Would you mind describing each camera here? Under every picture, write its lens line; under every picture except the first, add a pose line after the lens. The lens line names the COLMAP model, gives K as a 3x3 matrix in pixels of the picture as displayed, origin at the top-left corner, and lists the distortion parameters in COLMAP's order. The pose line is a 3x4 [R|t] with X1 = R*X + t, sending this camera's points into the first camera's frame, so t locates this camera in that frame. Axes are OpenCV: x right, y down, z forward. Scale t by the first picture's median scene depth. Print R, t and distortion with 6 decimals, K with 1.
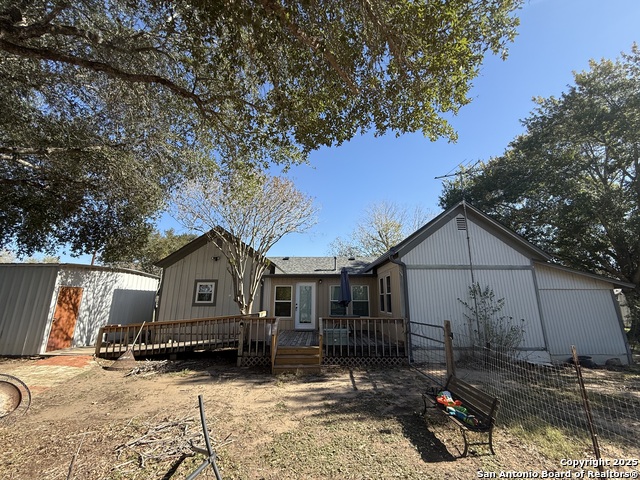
lens RADIAL K [[256.3, 0, 319.6], [0, 256.3, 238.8], [0, 0, 1]] dist [-0.004565, -0.000172]
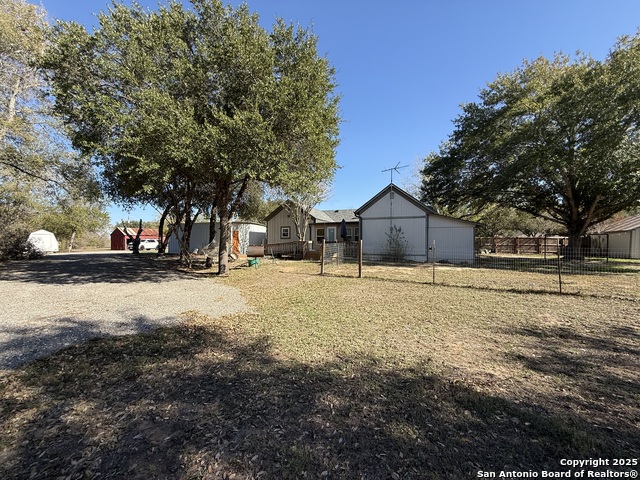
lens RADIAL K [[256.3, 0, 320.0], [0, 256.3, 240.0], [0, 0, 1]] dist [-0.004565, -0.000172]
pose [[0.933993, -0.004646, -0.357261, 0.616310], [0.083918, 0.974797, 0.206711, -0.151928], [0.347296, -0.223047, 0.910843, -0.904199]]
